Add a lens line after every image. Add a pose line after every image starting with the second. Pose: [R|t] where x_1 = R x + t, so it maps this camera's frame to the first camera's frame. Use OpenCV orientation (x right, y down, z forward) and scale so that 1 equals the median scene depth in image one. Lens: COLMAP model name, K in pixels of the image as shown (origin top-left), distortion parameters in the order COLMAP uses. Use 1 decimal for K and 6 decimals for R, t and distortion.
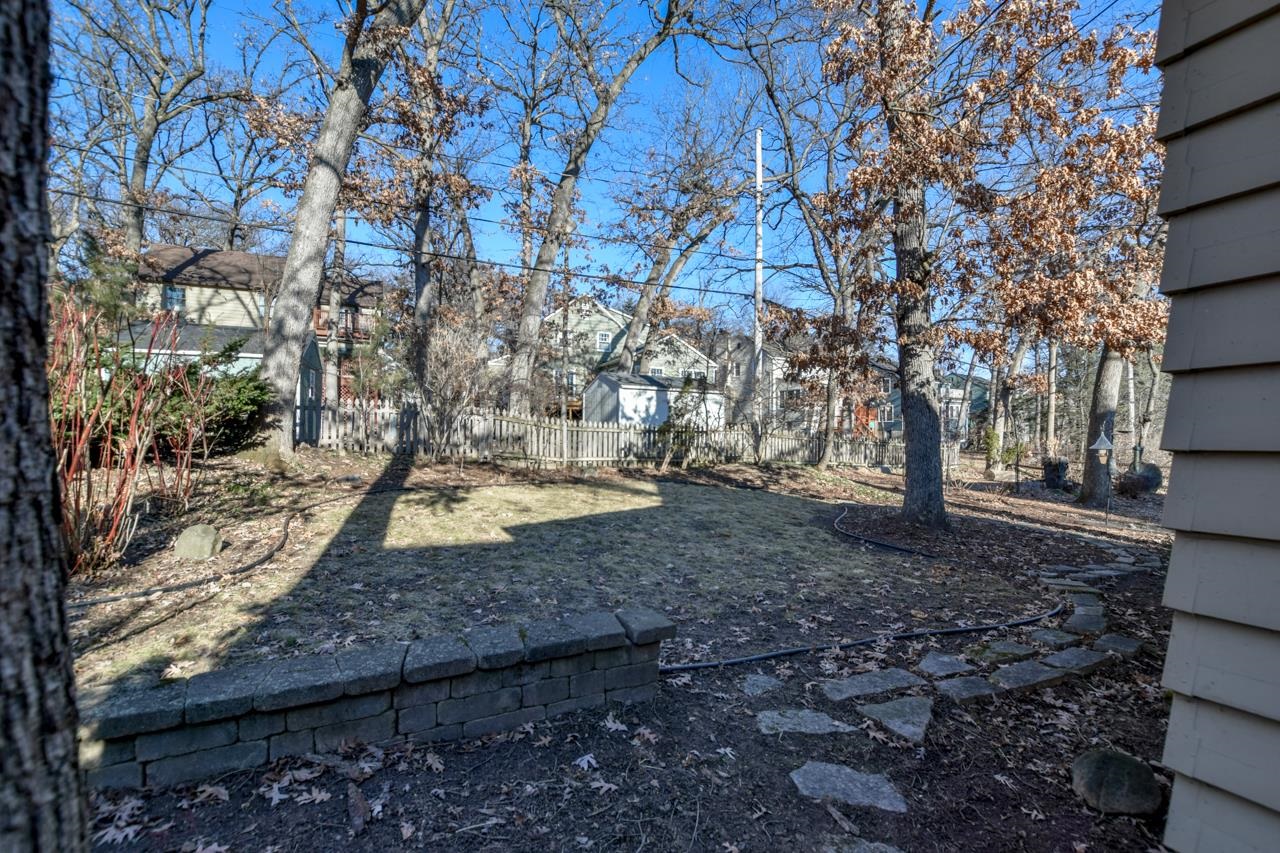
lens RADIAL K [[561.7, 0, 648.0], [0, 561.7, 434.1], [0, 0, 1]] dist [-0.018366, 0.000042]
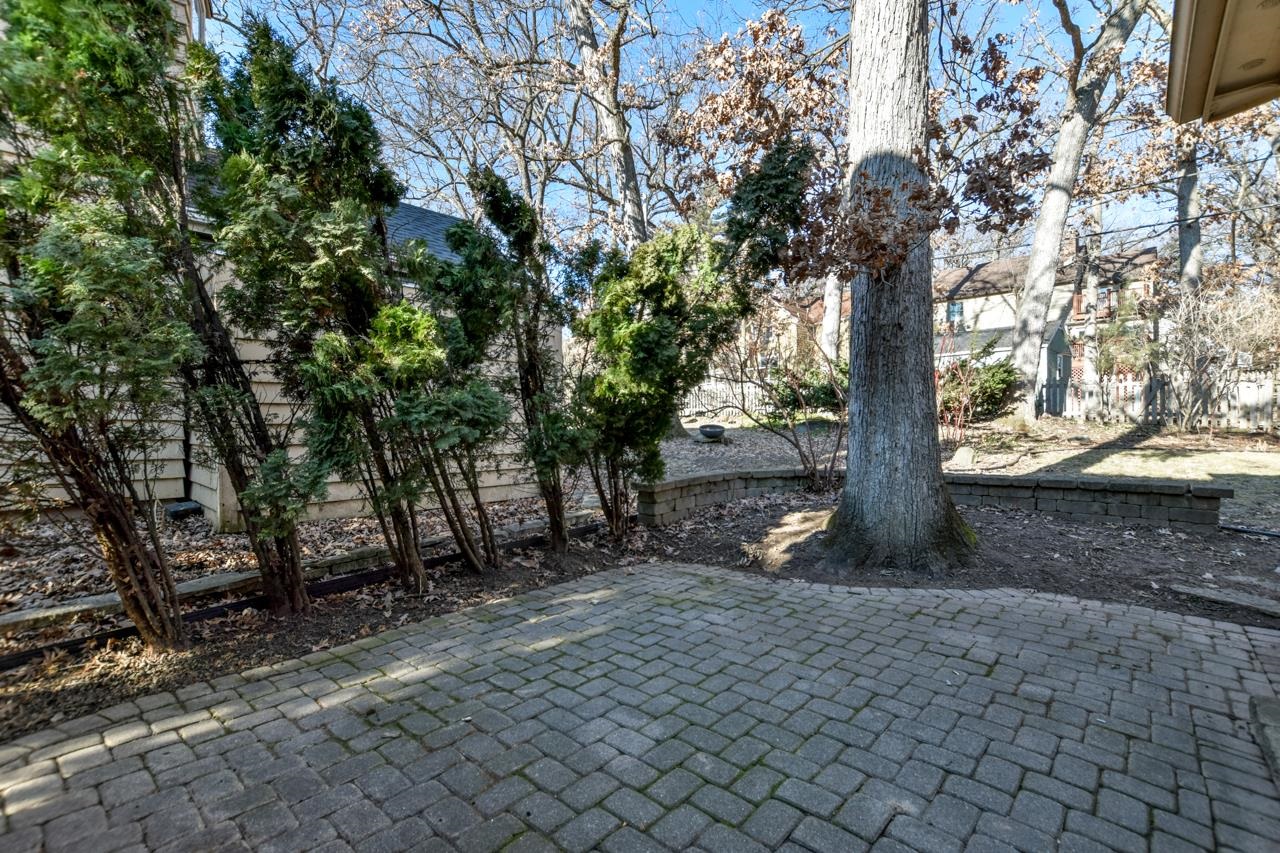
lens RADIAL K [[561.7, 0, 646.5], [0, 561.7, 426.7], [0, 0, 1]] dist [-0.018366, 0.000042]
pose [[0.345723, -0.009860, -0.938285, 0.173289], [0.010679, 0.999921, -0.006572, 0.031224], [0.938276, -0.007748, 0.345801, -0.194629]]
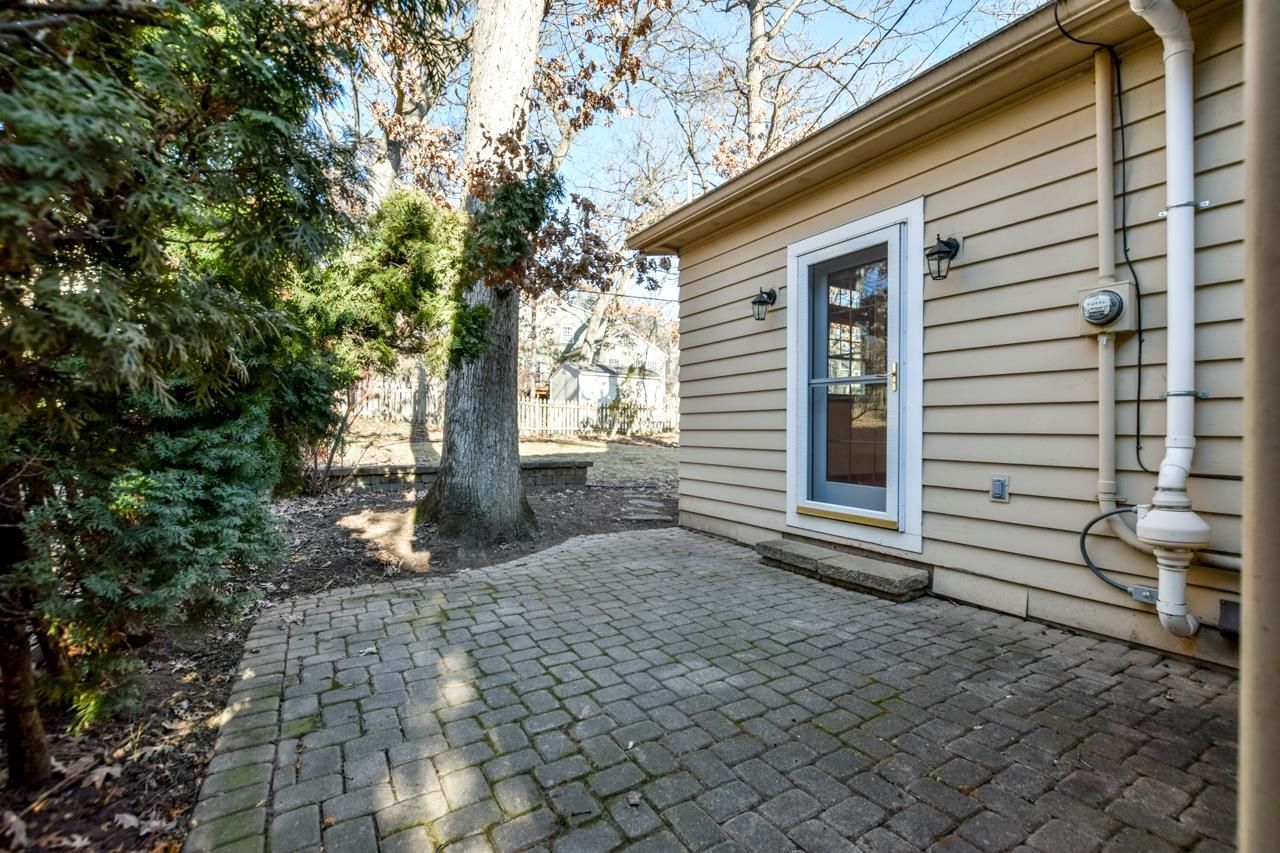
lens RADIAL K [[561.7, 0, 638.6], [0, 561.7, 429.4], [0, 0, 1]] dist [-0.018366, 0.000042]
pose [[0.998915, -0.002450, 0.046506, 0.026294], [0.001922, 0.999933, 0.011394, 0.030849], [-0.046531, -0.011292, 0.998853, -0.310087]]
